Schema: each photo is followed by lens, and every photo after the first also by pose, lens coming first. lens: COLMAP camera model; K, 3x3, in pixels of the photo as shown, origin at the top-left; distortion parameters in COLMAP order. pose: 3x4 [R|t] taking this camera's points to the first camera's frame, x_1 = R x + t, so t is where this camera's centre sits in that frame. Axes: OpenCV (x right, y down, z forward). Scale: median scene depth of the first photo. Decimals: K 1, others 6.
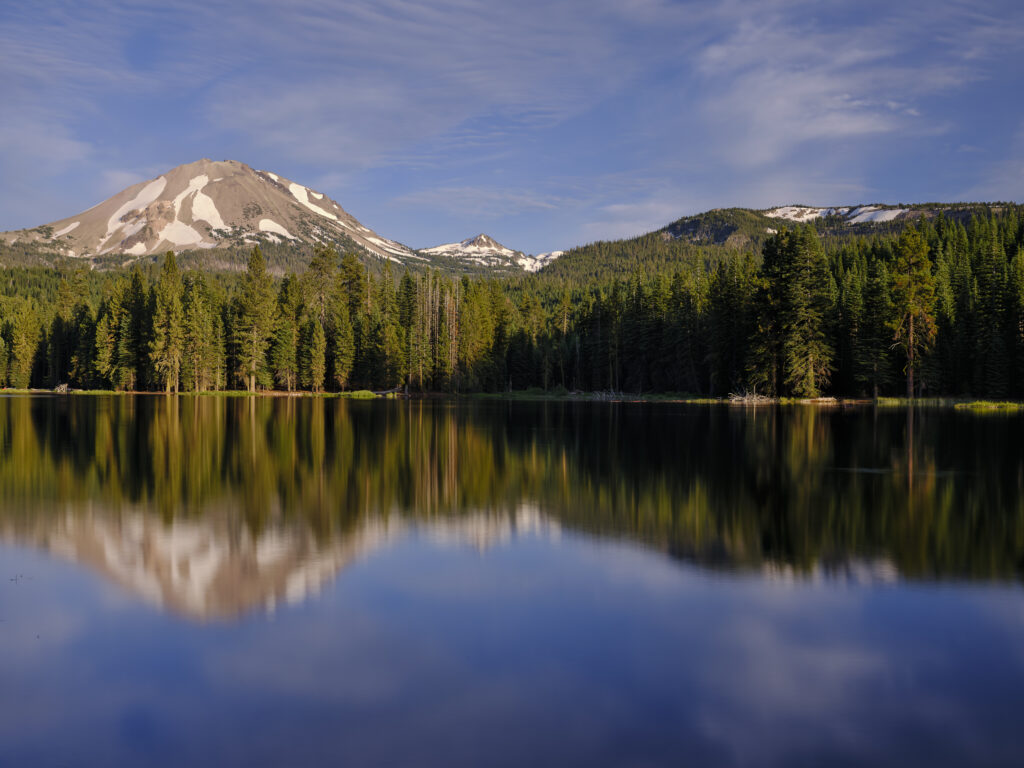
lens RADIAL K [[1114.0, 0, 509.0], [0, 1114.0, 381.4], [0, 0, 1]] dist [-0.019397, 0.000000]
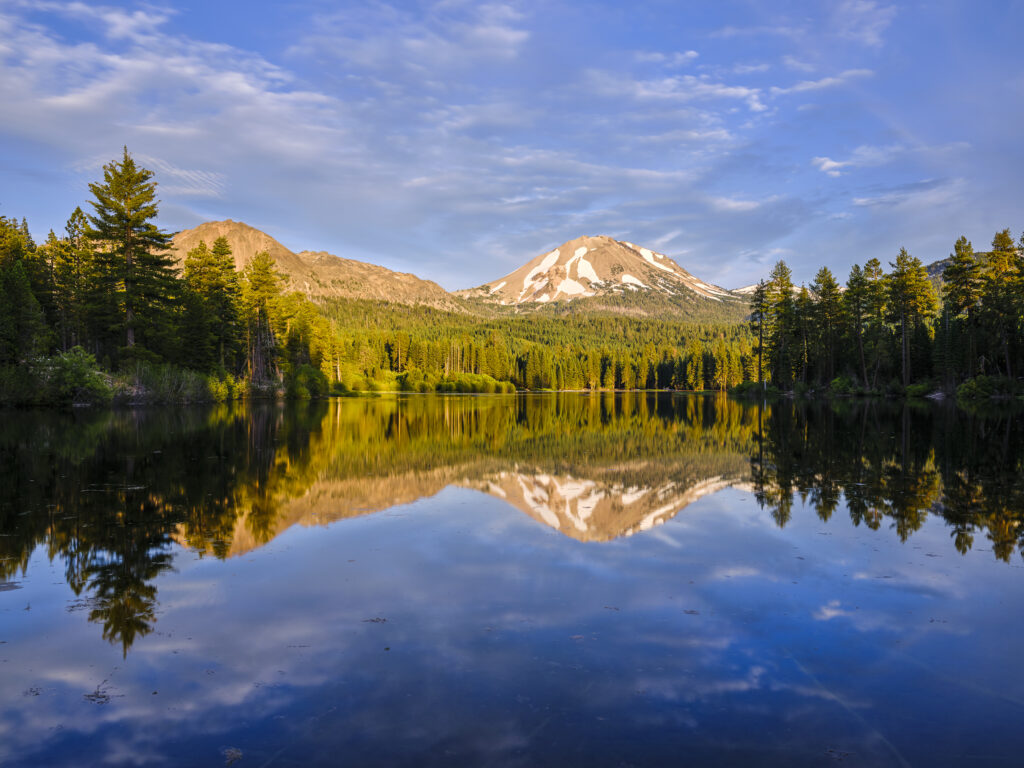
lens RADIAL K [[846.8, 0, 508.5], [0, 846.8, 387.0], [0, 0, 1]] dist [0.008746, 0.000486]
pose [[0.950843, -0.008402, -0.309559, -0.018195], [0.010223, 0.999939, 0.004260, -0.001503], [0.309504, -0.007215, 0.950871, -0.130084]]
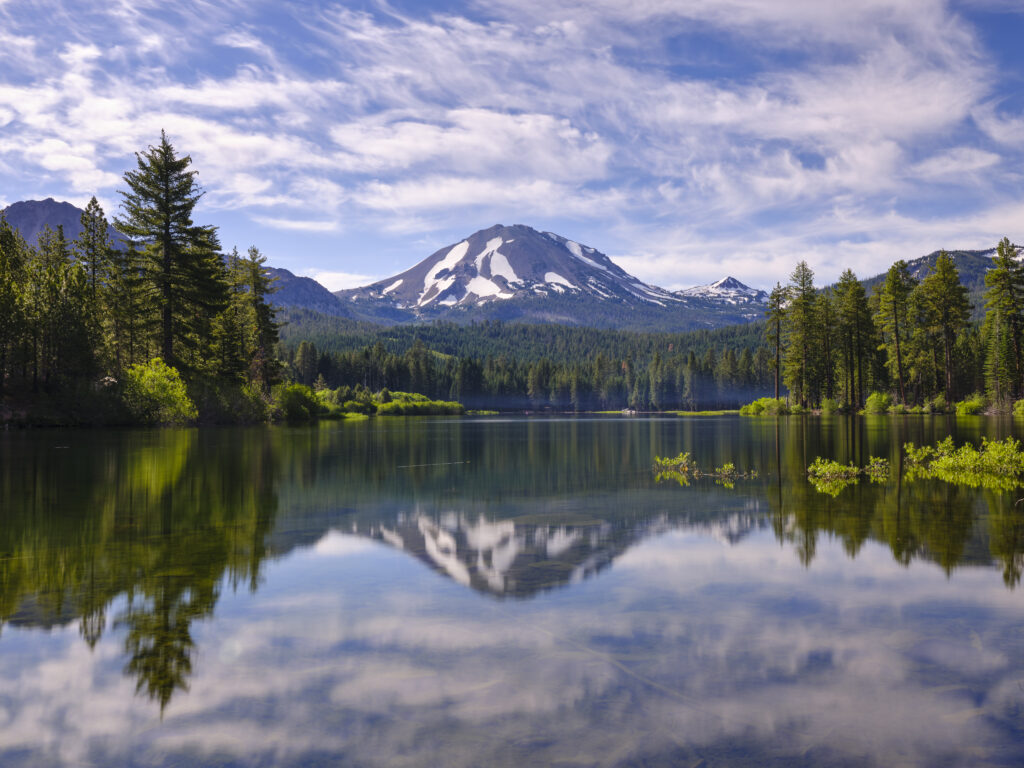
lens RADIAL K [[1046.4, 0, 508.4], [0, 1046.4, 391.7], [0, 0, 1]] dist [-0.014298, 0.000000]
pose [[0.977592, -0.017415, -0.209785, -0.023950], [0.015248, 0.999812, -0.011943, -0.001379], [0.209954, 0.008477, 0.977675, -0.135485]]
